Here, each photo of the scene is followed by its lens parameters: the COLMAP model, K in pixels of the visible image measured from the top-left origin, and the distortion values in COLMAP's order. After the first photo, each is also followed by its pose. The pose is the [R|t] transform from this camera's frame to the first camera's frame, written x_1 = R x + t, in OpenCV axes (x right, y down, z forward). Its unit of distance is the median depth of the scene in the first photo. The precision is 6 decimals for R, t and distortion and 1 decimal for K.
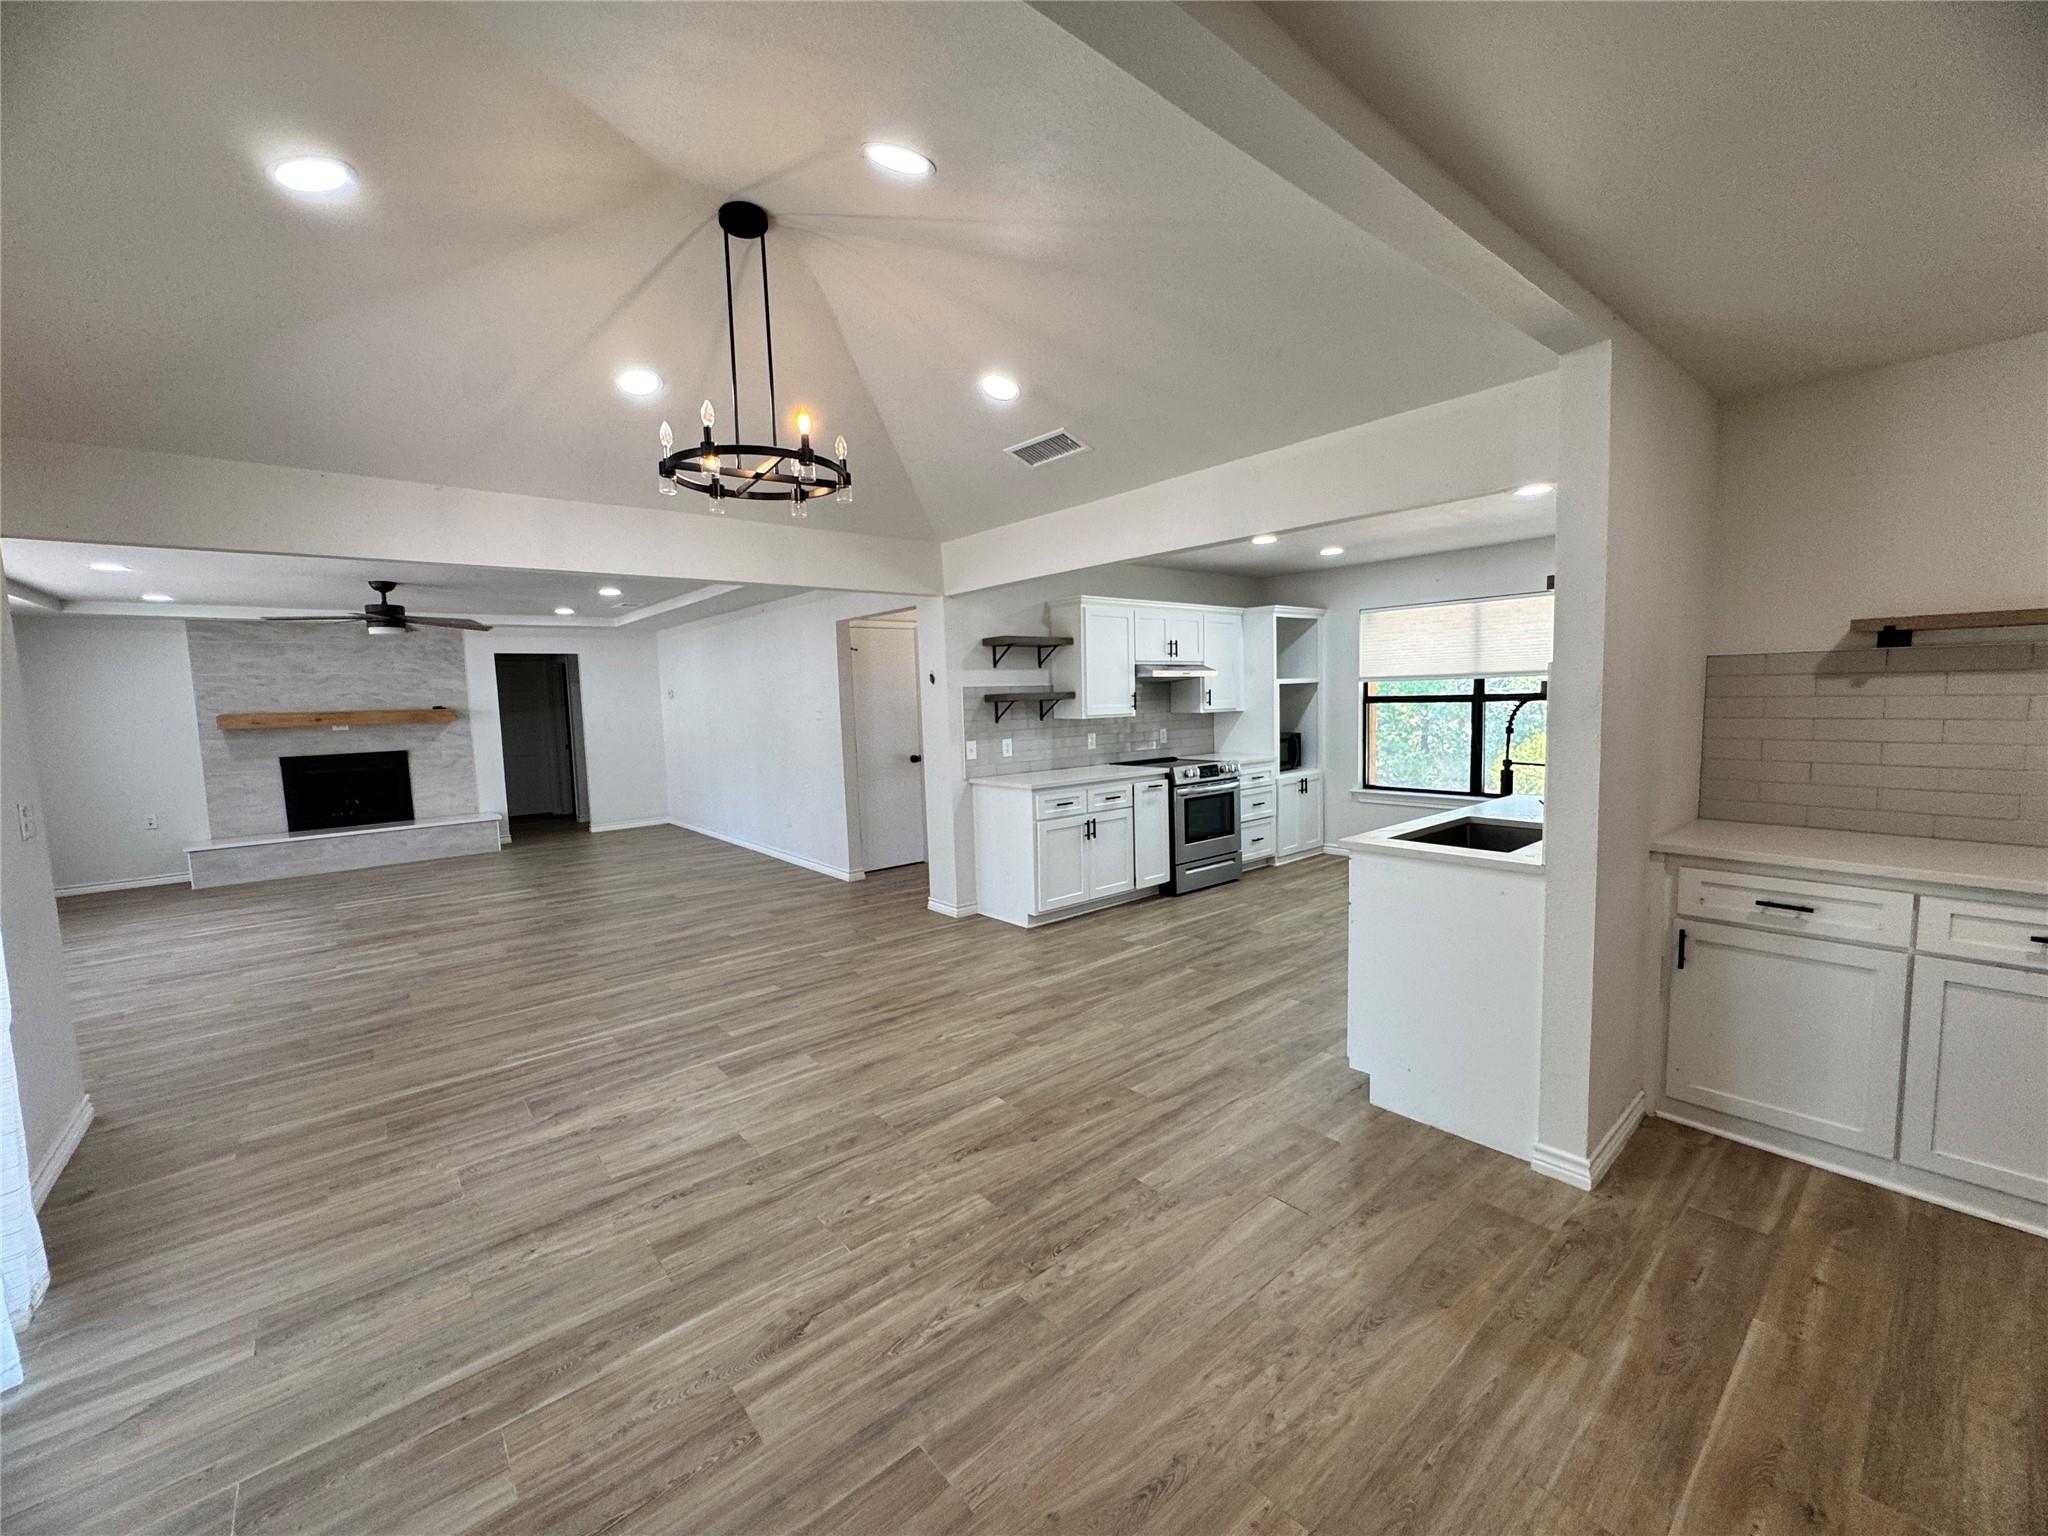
lens RADIAL K [[820.1, 0, 1023.5], [0, 820.1, 768.3], [0, 0, 1]] dist [-0.002184, -0.000043]
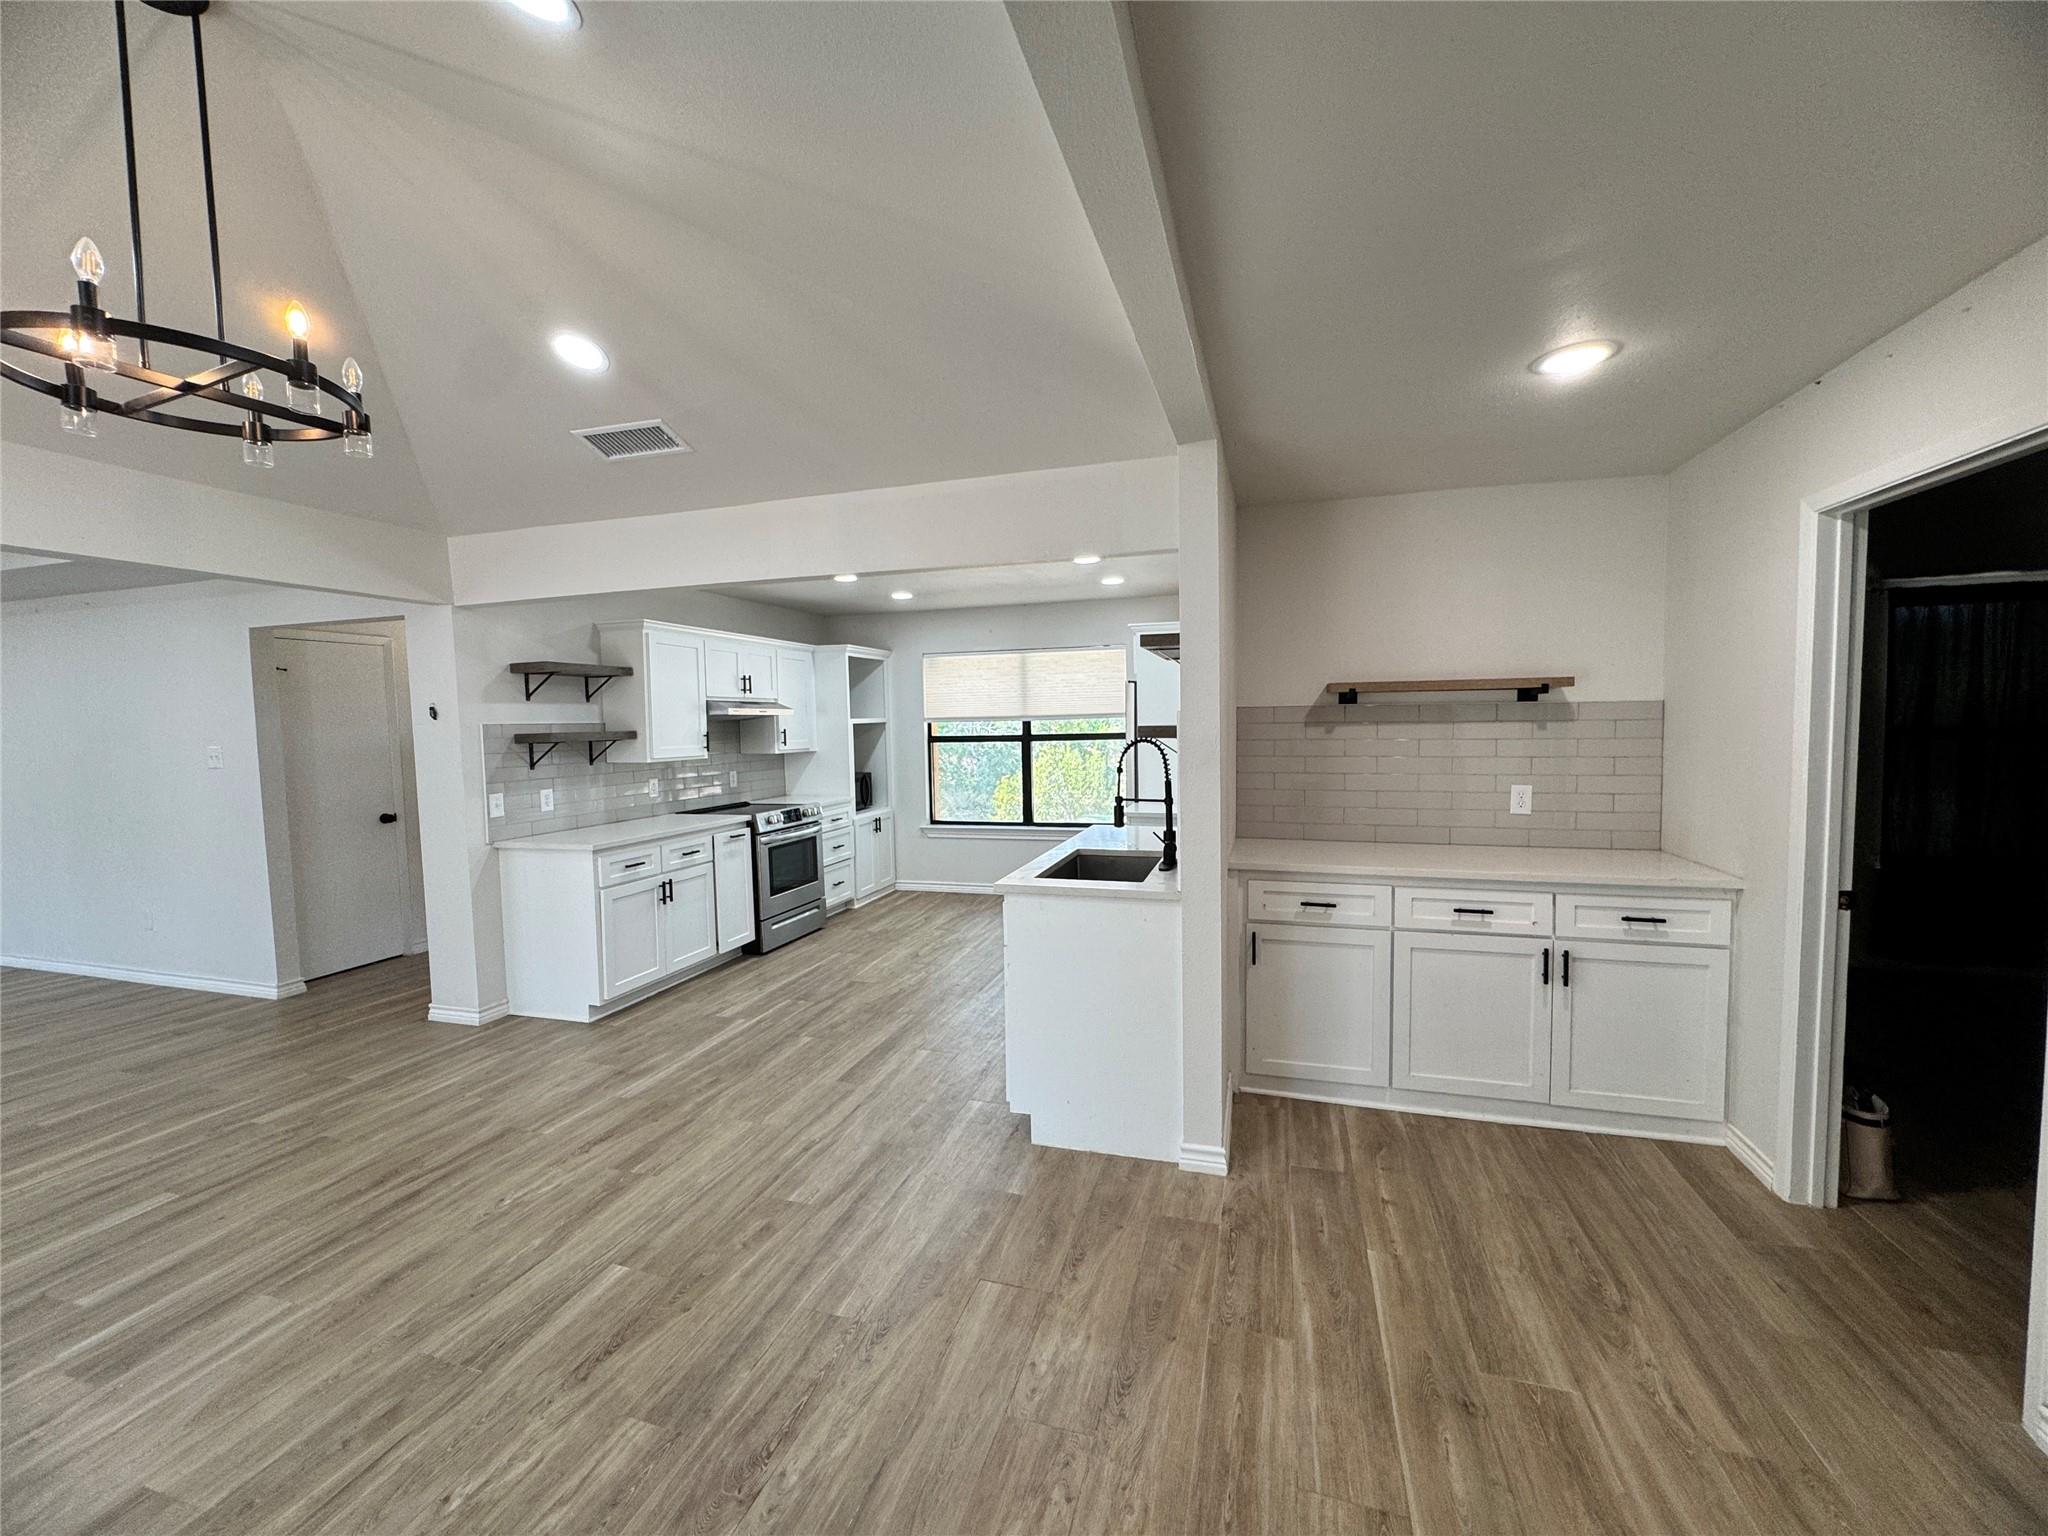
lens RADIAL K [[820.1, 0, 1024.7], [0, 820.1, 769.1], [0, 0, 1]] dist [-0.002184, -0.000043]
pose [[0.839326, -0.020428, 0.543244, -0.108665], [0.044098, 0.998559, -0.030584, -0.017666], [-0.541836, 0.049626, 0.839018, 0.123635]]
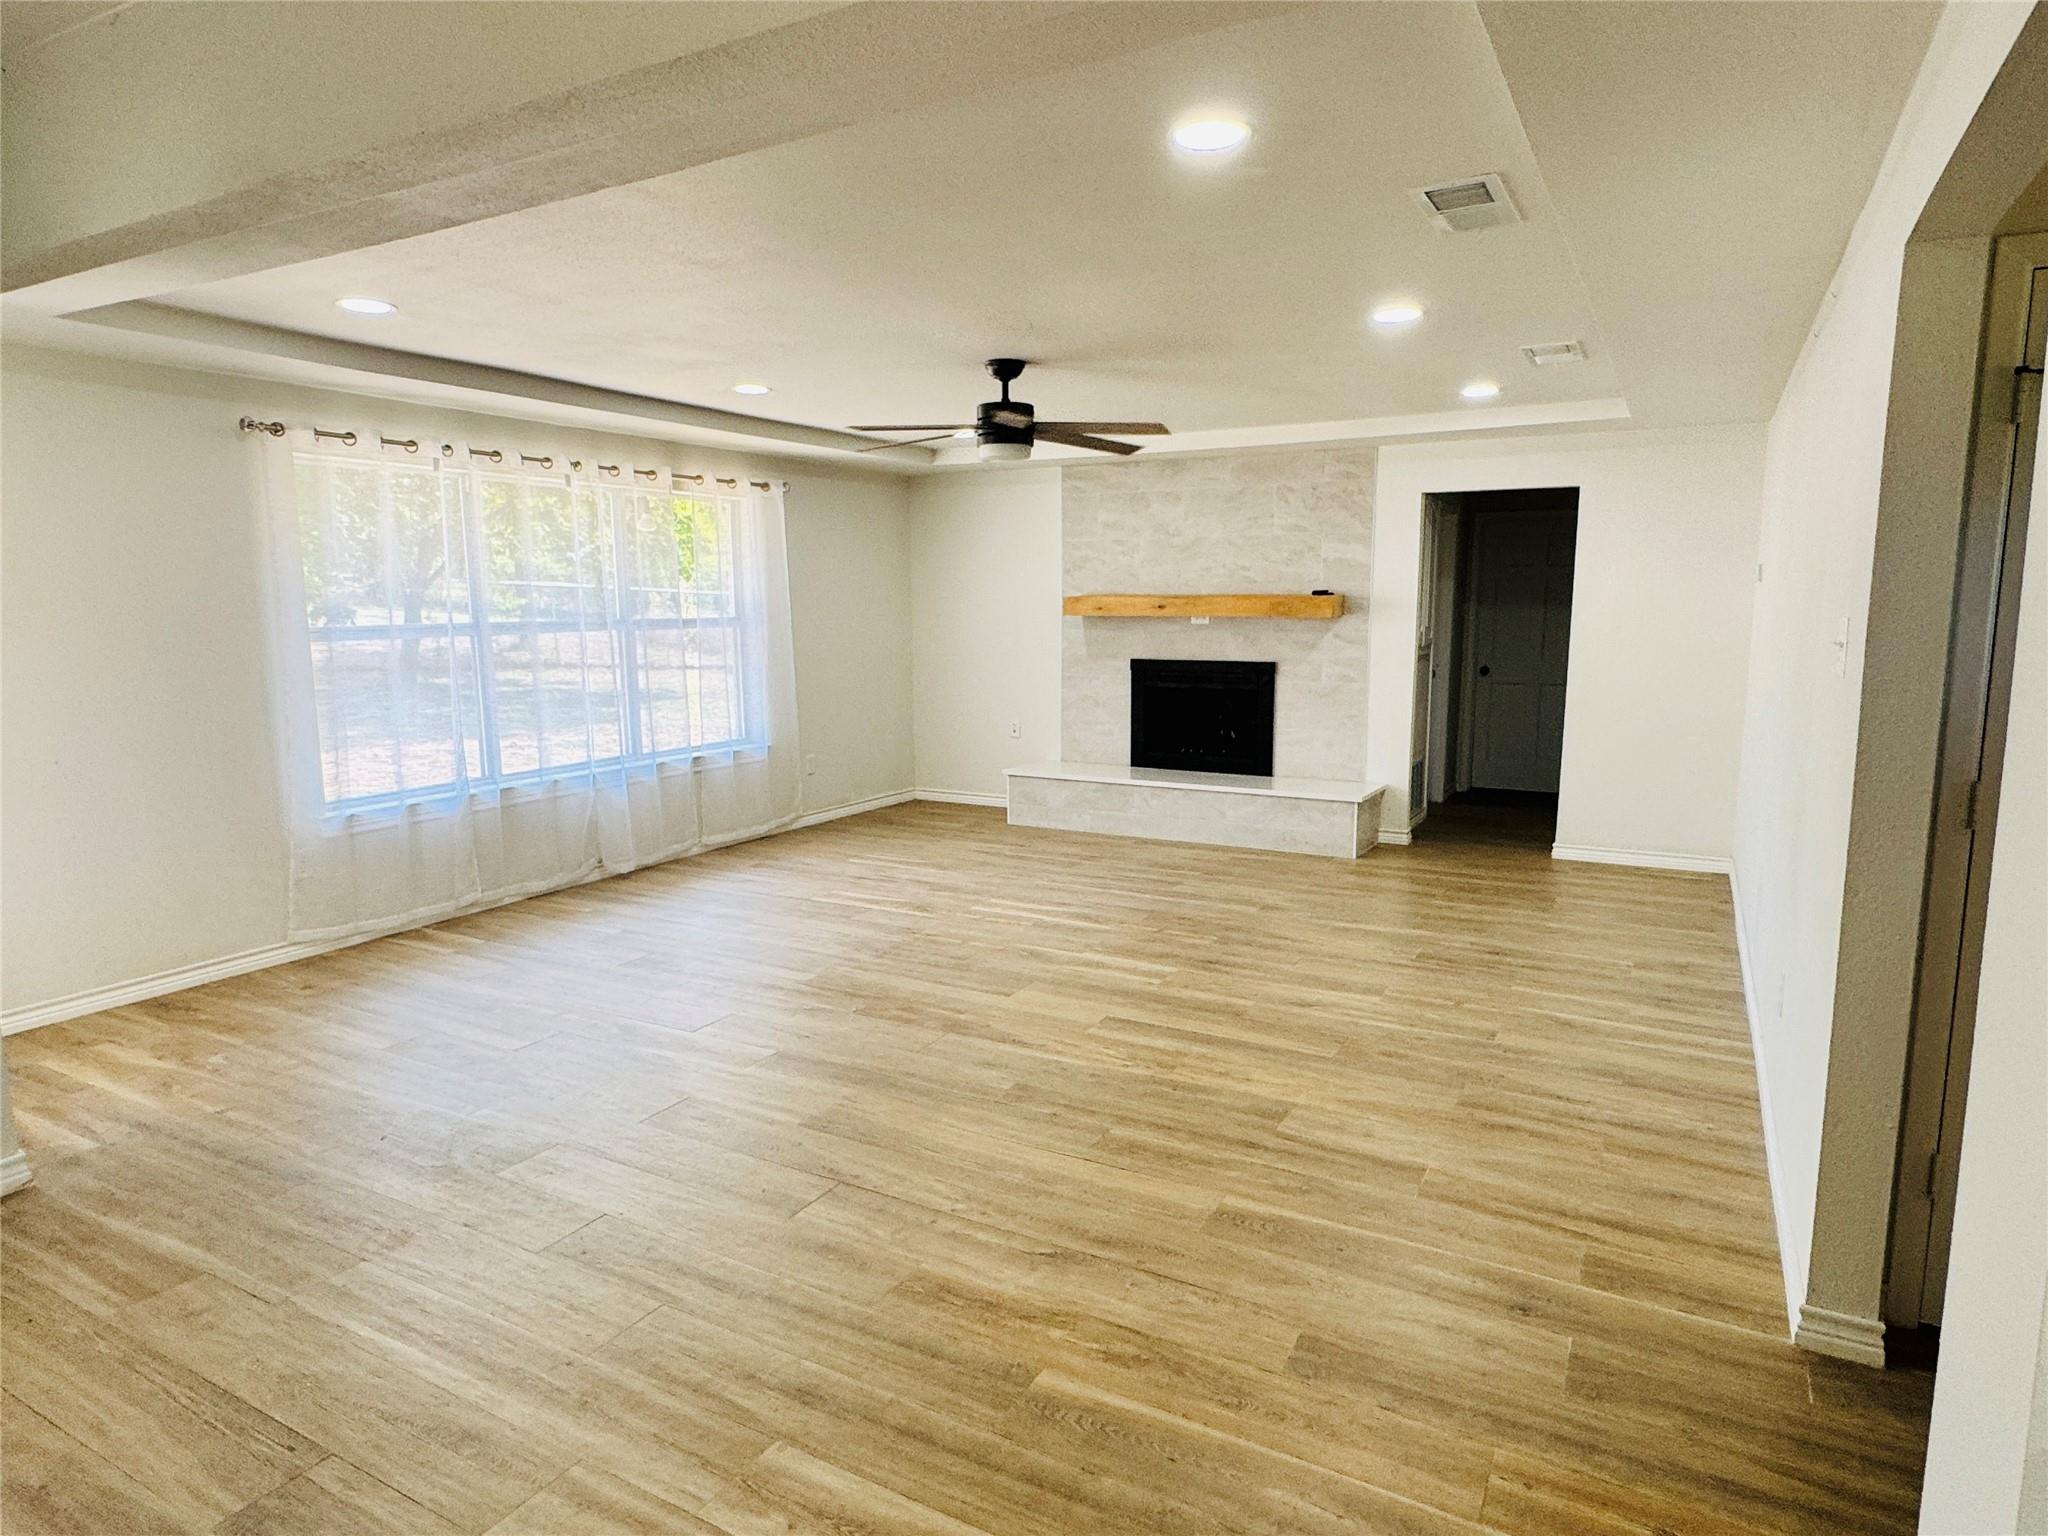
lens RADIAL K [[1191.6, 0, 1026.8], [0, 1191.6, 768.6], [0, 0, 1]] dist [0.000645, 0.000148]
pose [[0.359127, 0.159510, -0.919557, 0.010318], [-0.093185, 0.986491, 0.134728, -0.122305], [0.928625, 0.037304, 0.369140, 1.349515]]
